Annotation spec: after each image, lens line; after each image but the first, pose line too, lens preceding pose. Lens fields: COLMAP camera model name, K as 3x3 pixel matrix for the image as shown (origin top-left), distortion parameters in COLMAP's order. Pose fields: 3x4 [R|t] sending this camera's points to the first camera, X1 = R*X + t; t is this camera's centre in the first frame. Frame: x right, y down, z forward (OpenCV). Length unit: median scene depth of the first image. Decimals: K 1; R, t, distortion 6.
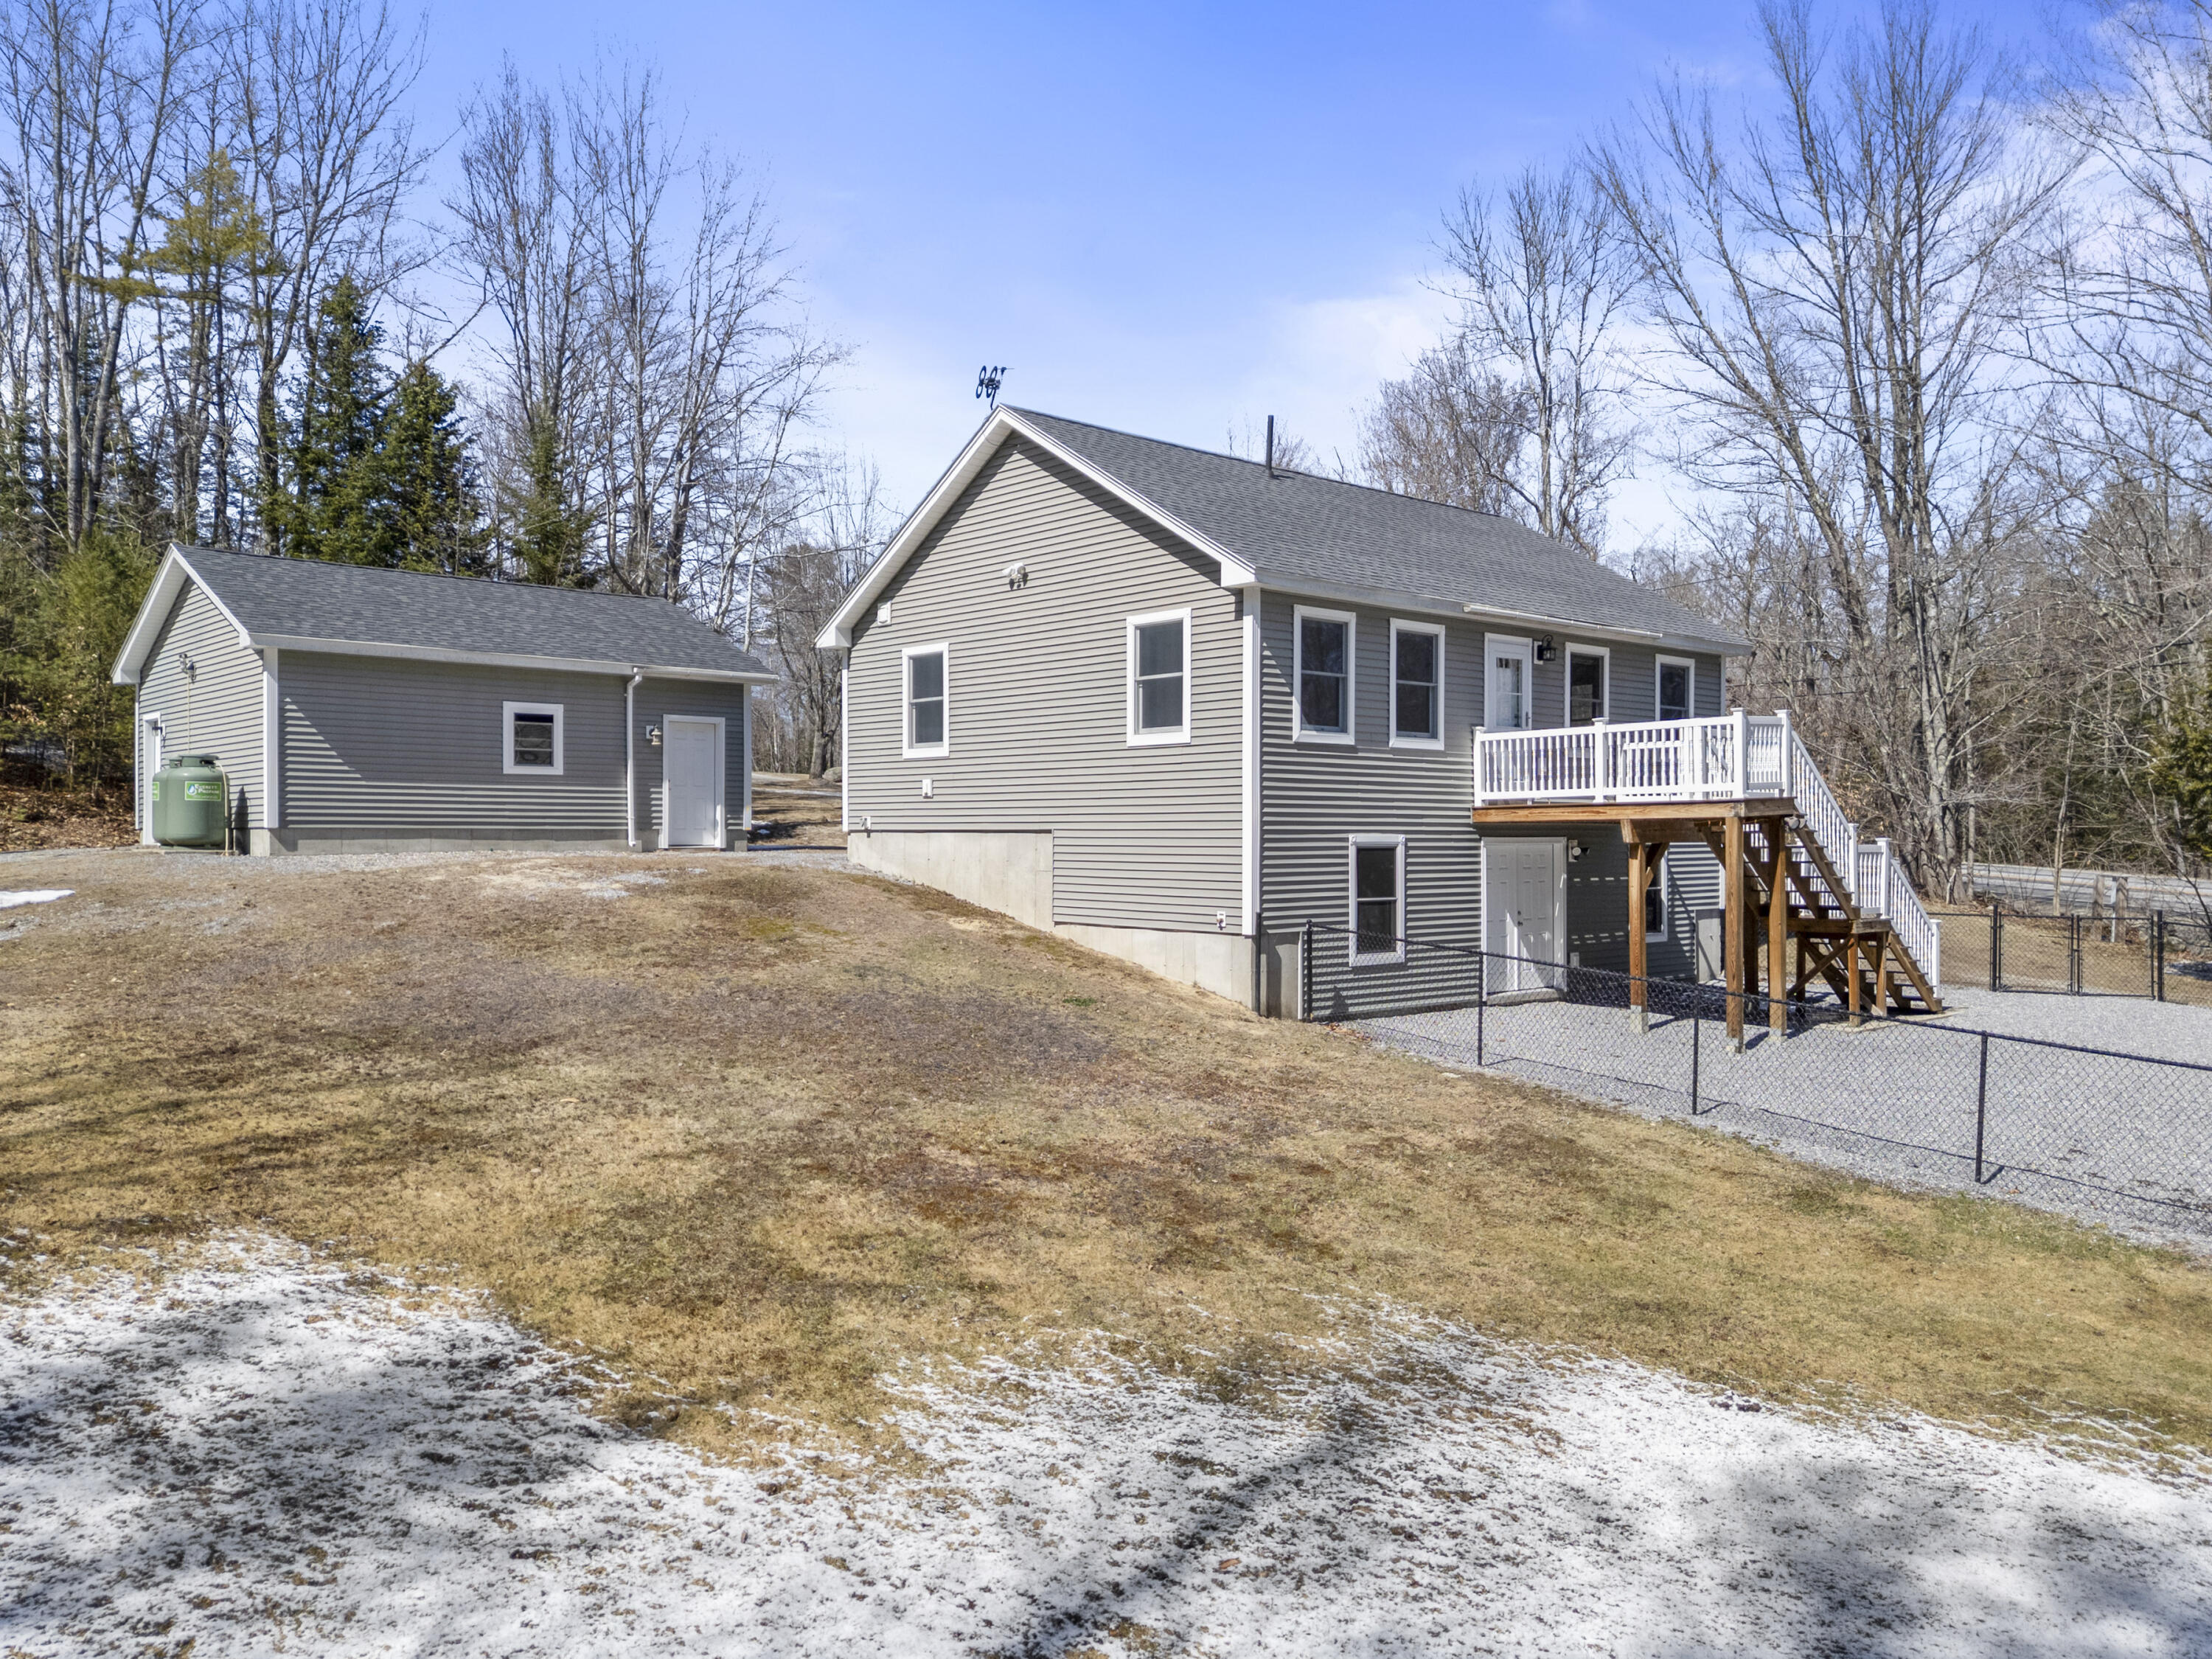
lens RADIAL K [[1643.7, 0, 1109.6], [0, 1643.7, 841.7], [0, 0, 1]] dist [0.093906, -0.087587]
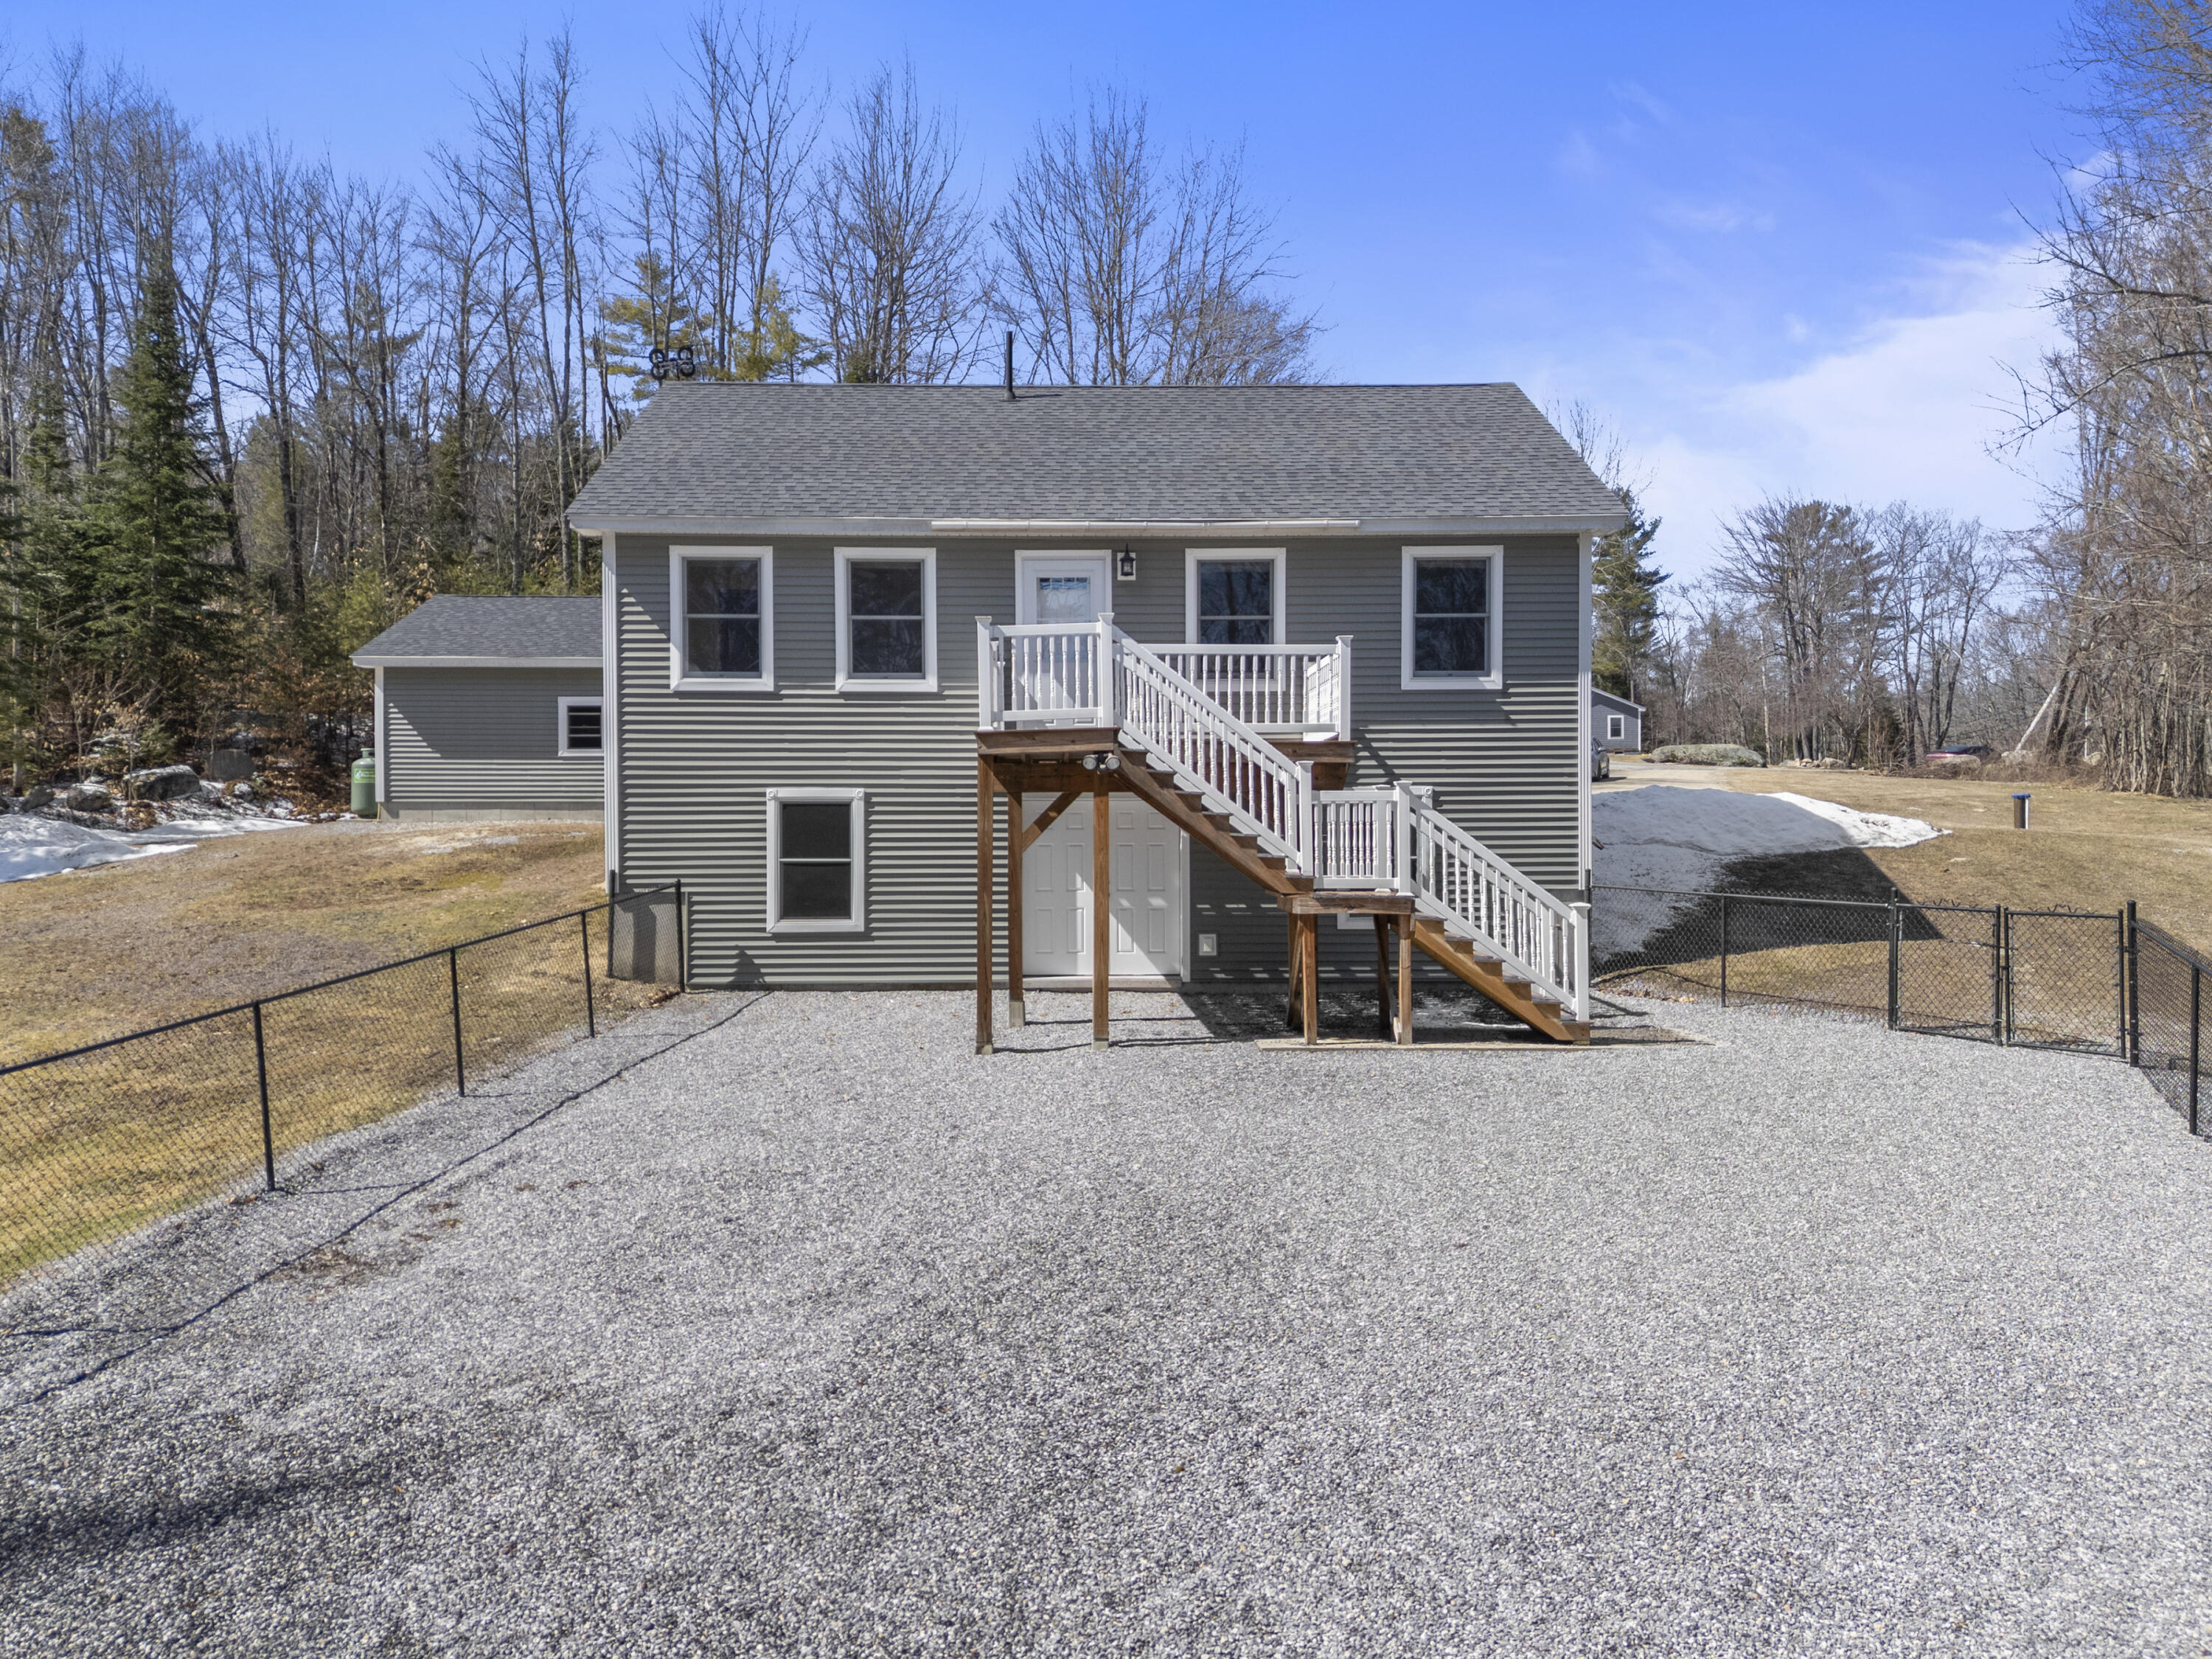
lens RADIAL K [[1678.3, 0, 1106.0], [0, 1678.3, 829.5], [0, 0, 1]] dist [0.114516, -0.128346]
pose [[0.759852, -0.005155, -0.650076, 0.871924], [-0.000024, 0.999968, -0.007958, 0.024995], [0.650097, 0.006062, 0.759827, 0.396047]]
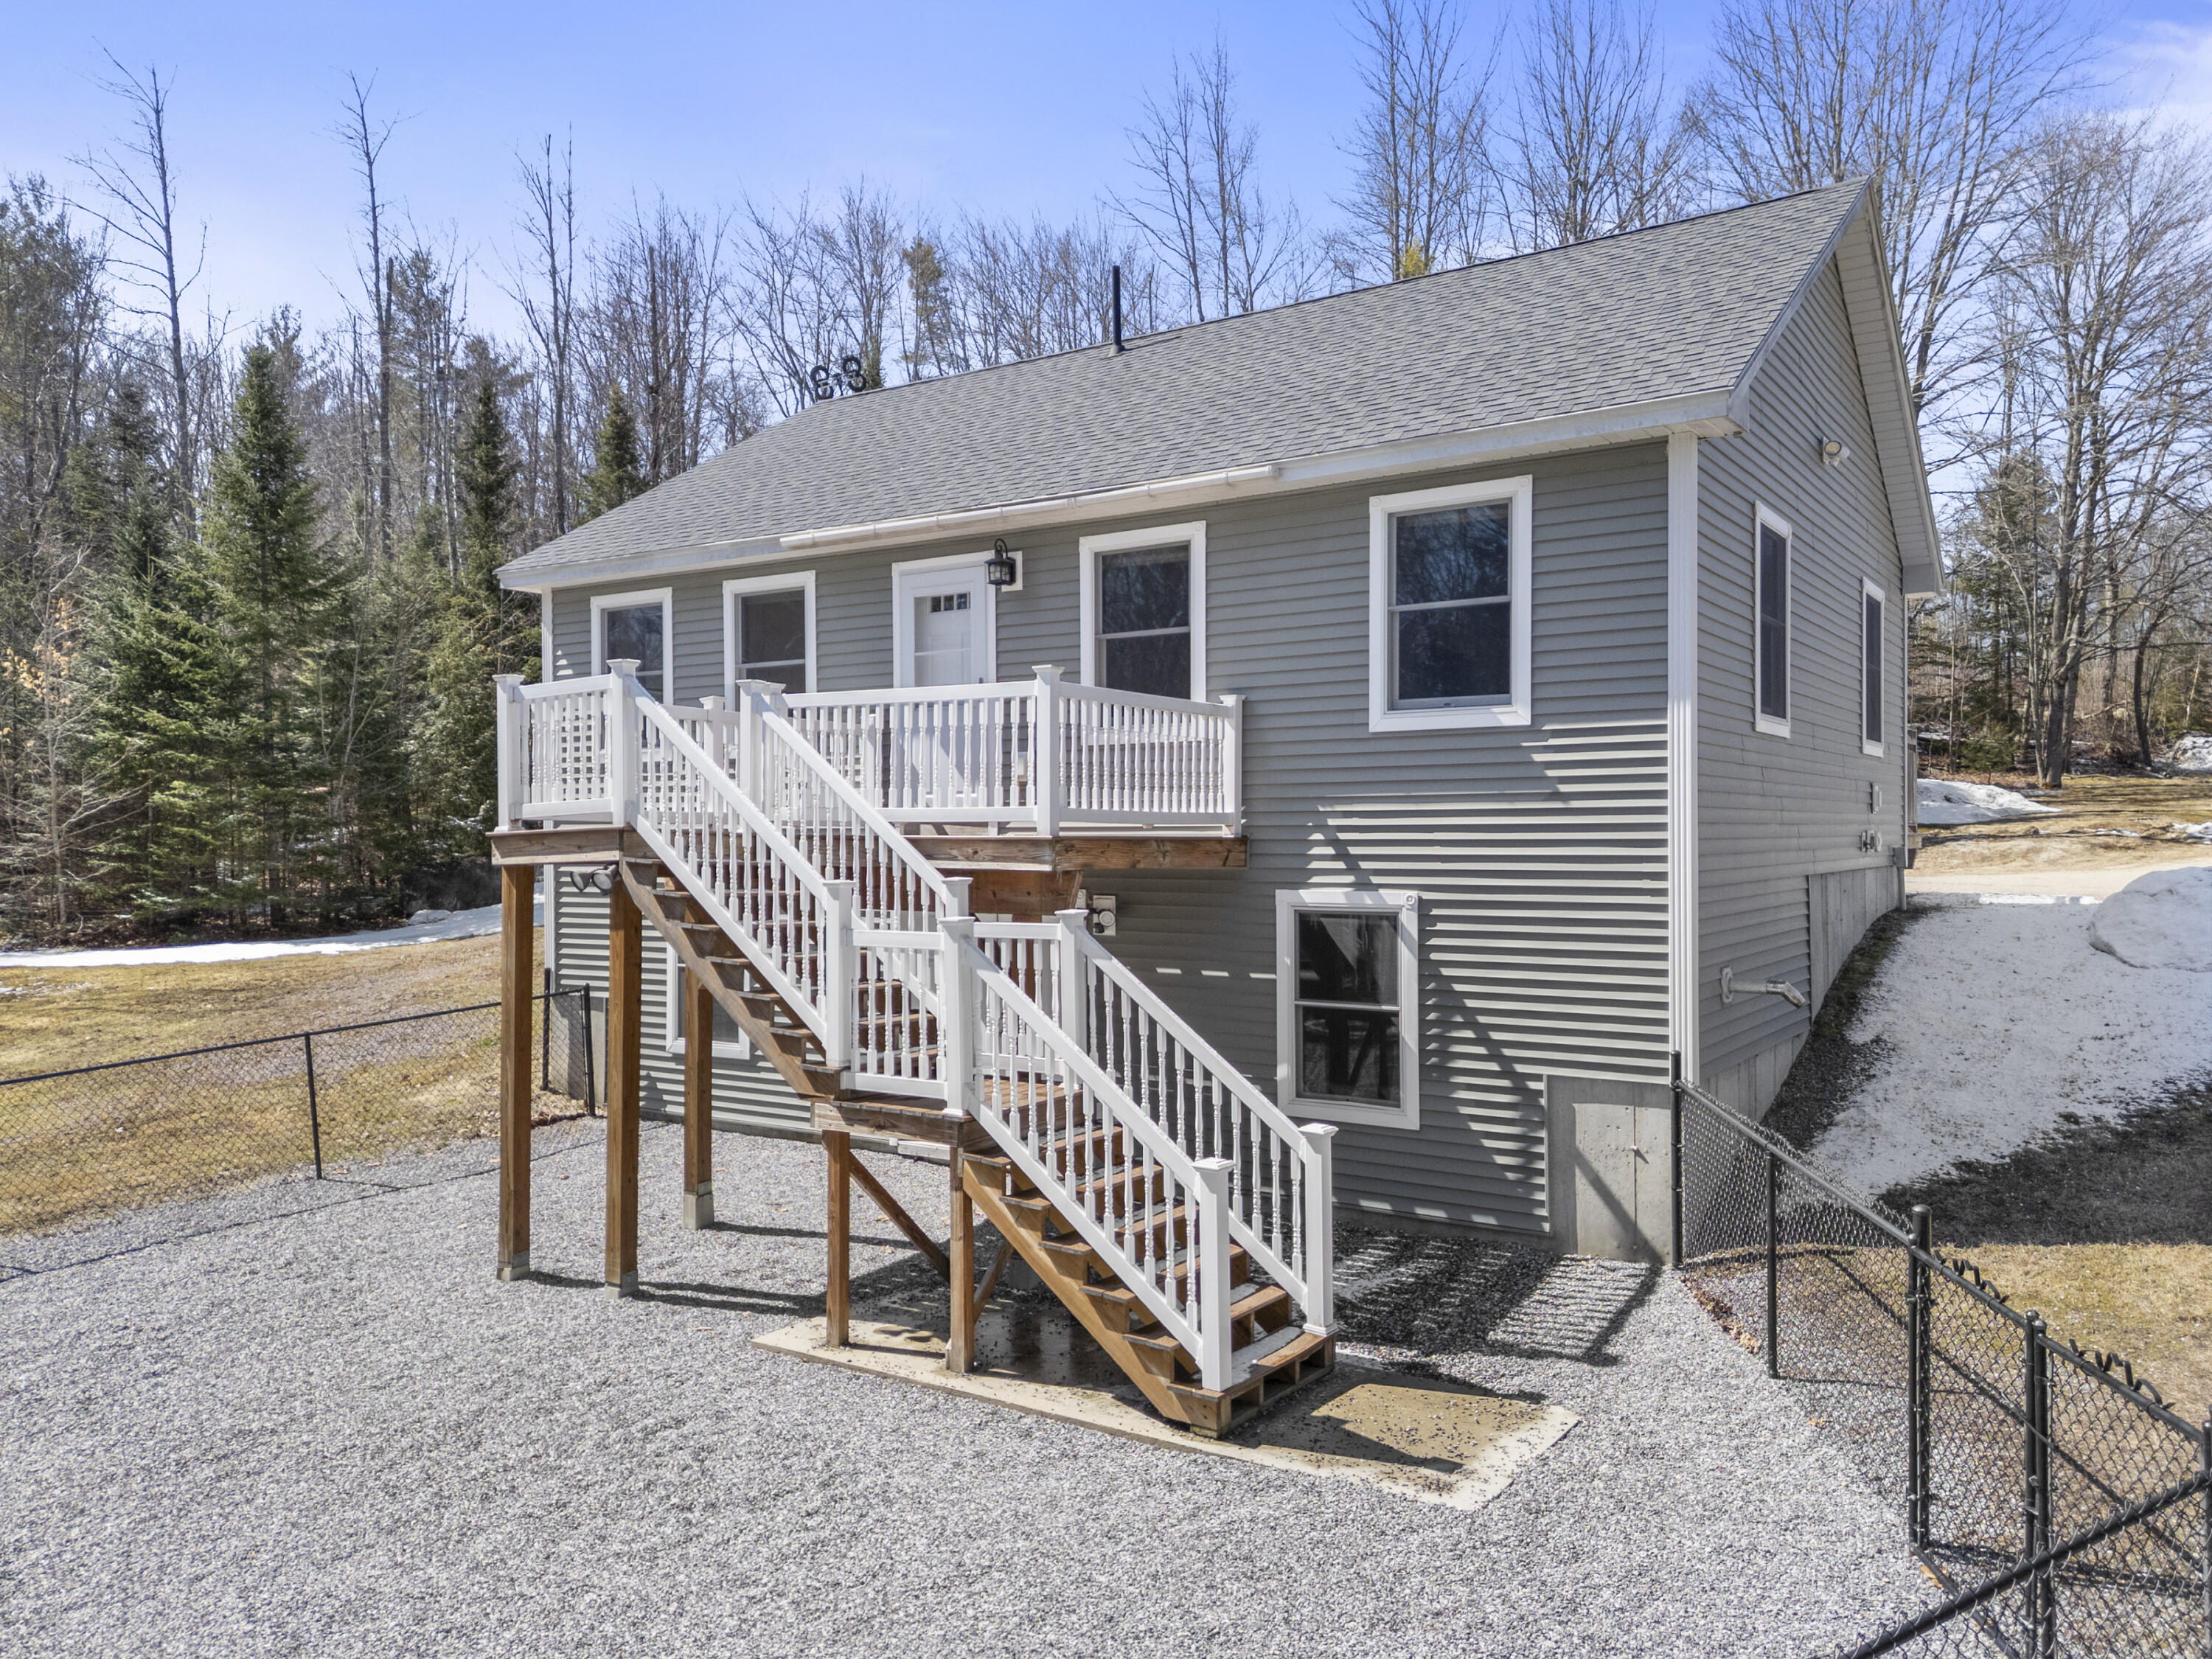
lens RADIAL K [[1643.7, 0, 1109.6], [0, 1643.7, 841.7], [0, 0, 1]] dist [0.093906, -0.087587]
pose [[0.237741, 0.003411, -0.971323, 0.910066], [-0.002196, 0.999993, 0.002974, -0.023521], [0.971326, 0.001426, 0.237747, 0.984512]]
